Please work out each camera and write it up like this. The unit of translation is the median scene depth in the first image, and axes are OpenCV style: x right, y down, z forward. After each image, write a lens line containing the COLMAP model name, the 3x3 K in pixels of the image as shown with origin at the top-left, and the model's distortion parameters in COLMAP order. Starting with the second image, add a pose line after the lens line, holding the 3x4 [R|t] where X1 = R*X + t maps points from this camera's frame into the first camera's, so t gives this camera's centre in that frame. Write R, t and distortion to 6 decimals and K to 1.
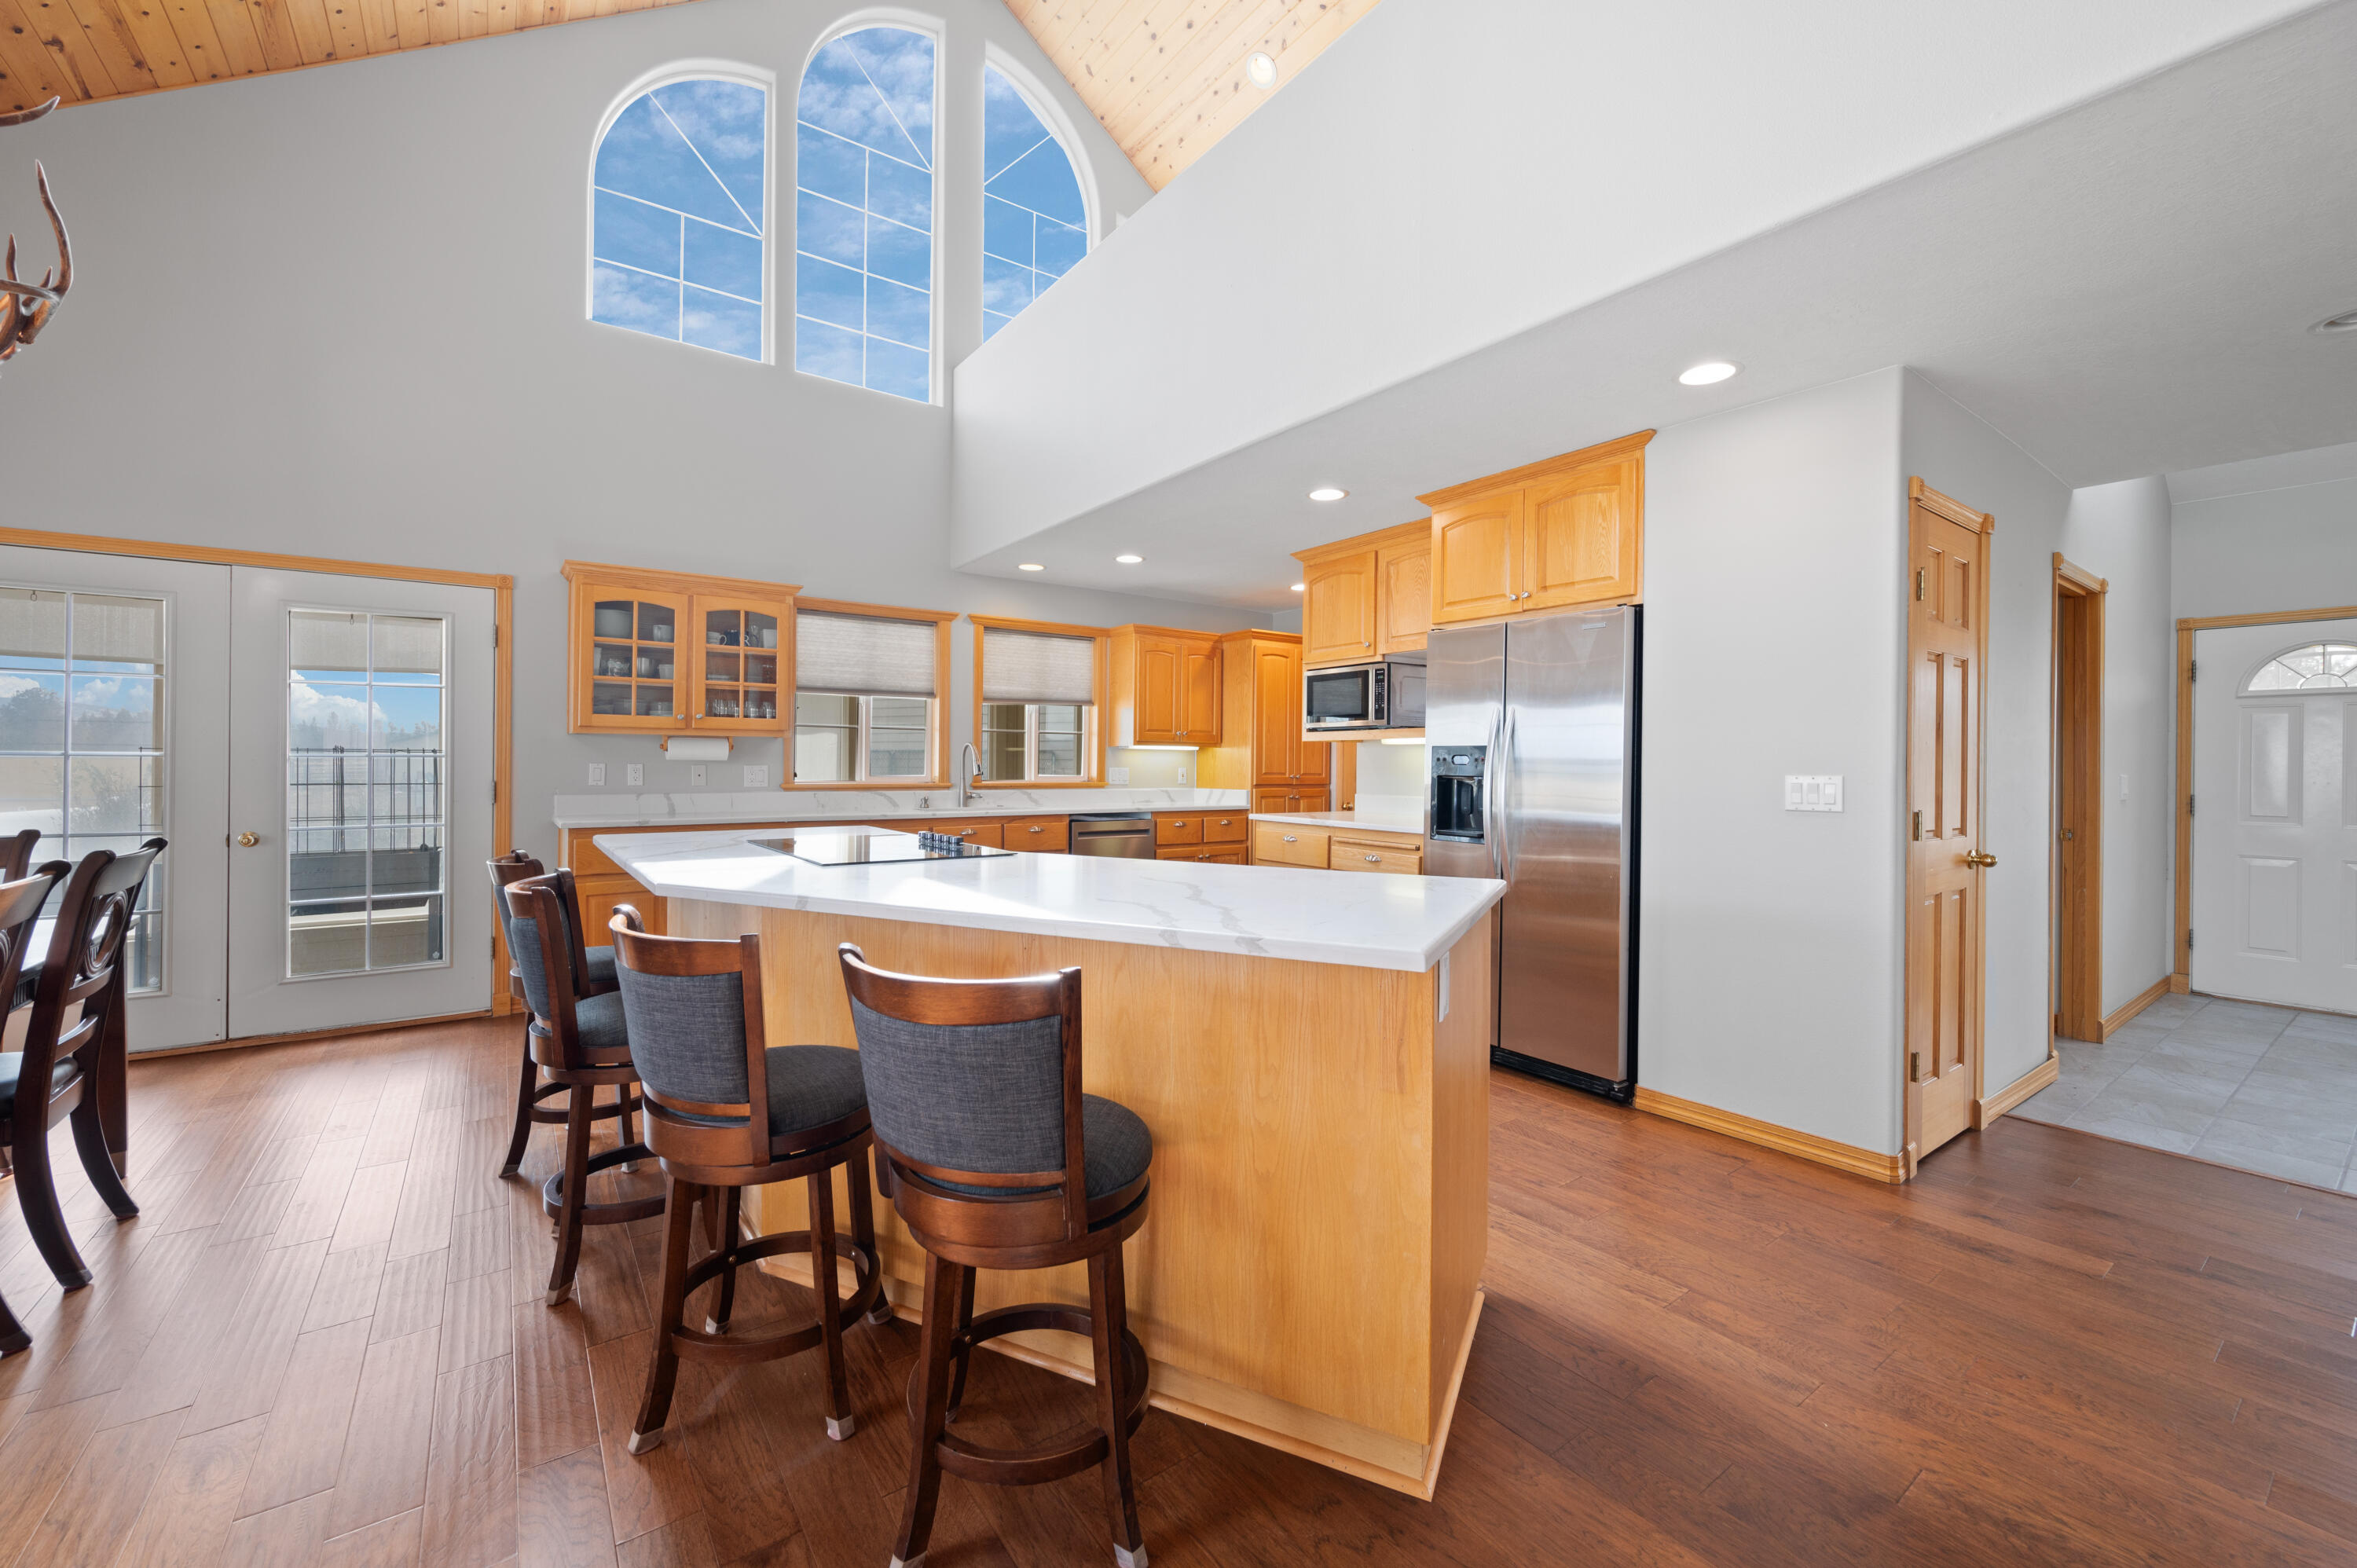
lens RADIAL K [[940.8, 0, 1178.4], [0, 940.8, 742.0], [0, 0, 1]] dist [-0.001163, 0.000013]
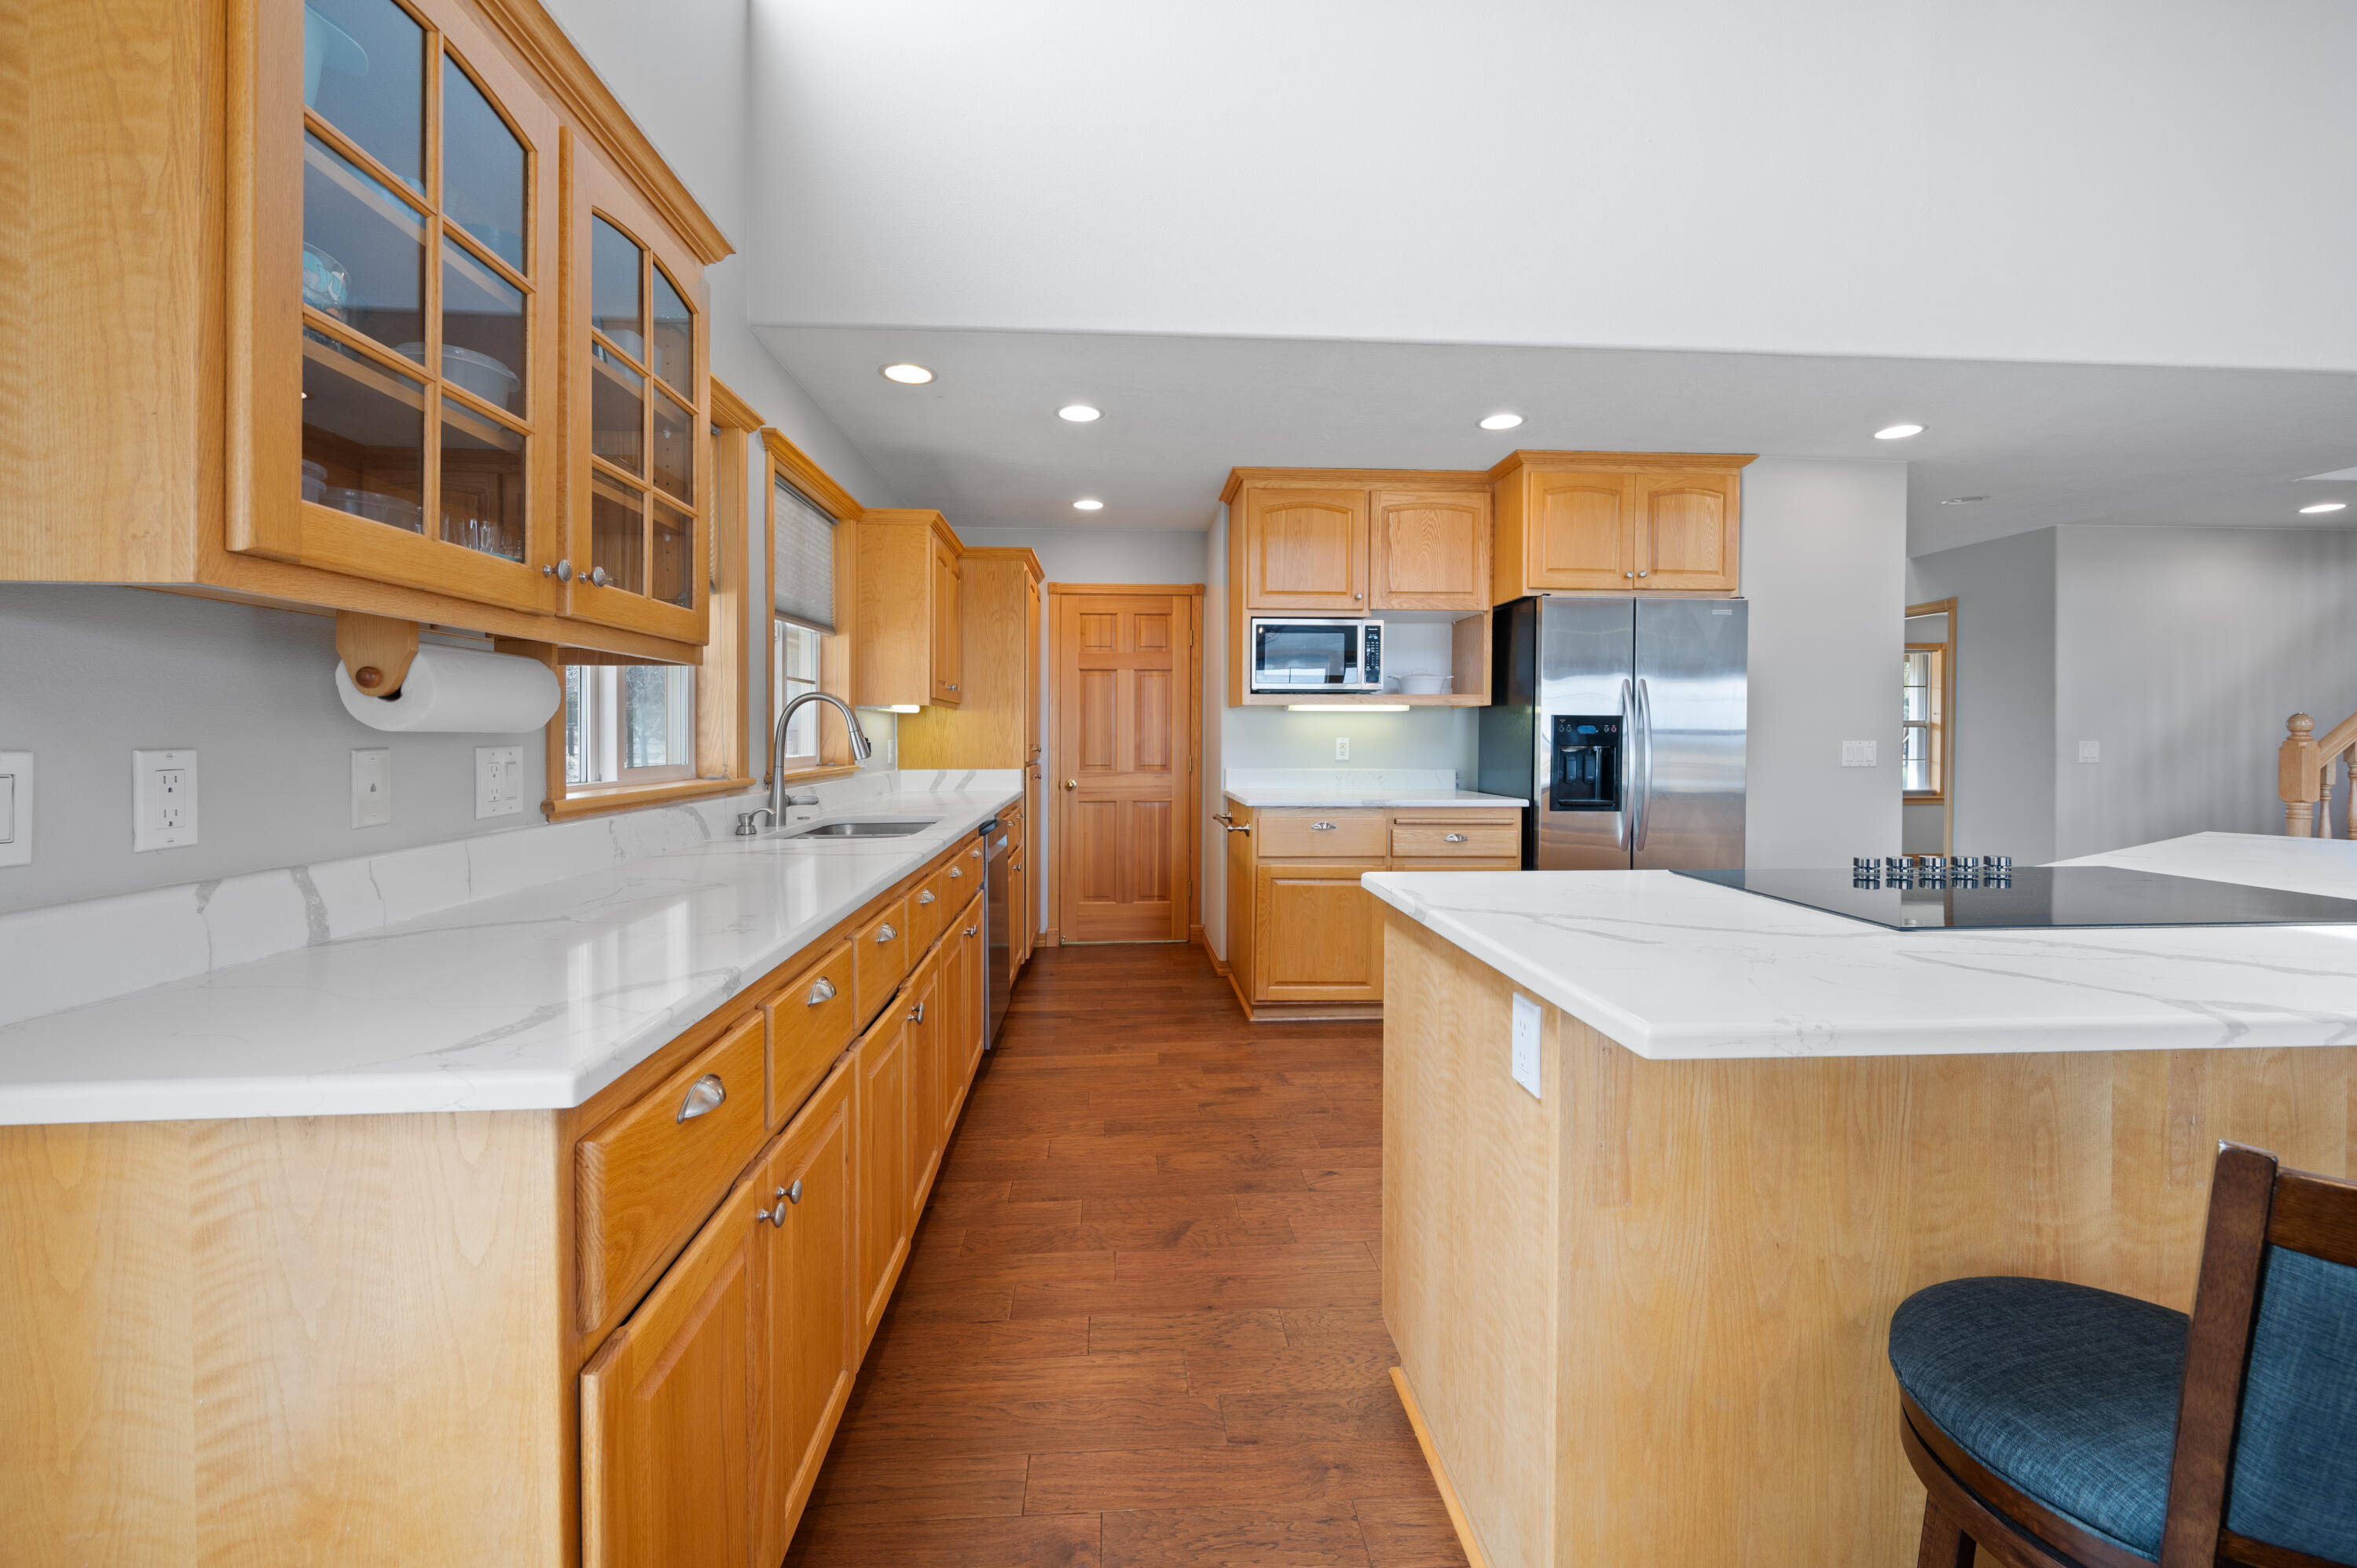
lens RADIAL K [[938.3, 0, 1177.7], [0, 938.3, 748.8], [0, 0, 1]] dist [-0.000131, -0.000101]
pose [[0.533821, -0.018979, 0.845385, -0.787626], [-0.017940, 0.999269, 0.033762, 0.013824], [-0.845407, -0.033190, 0.533090, 0.842391]]
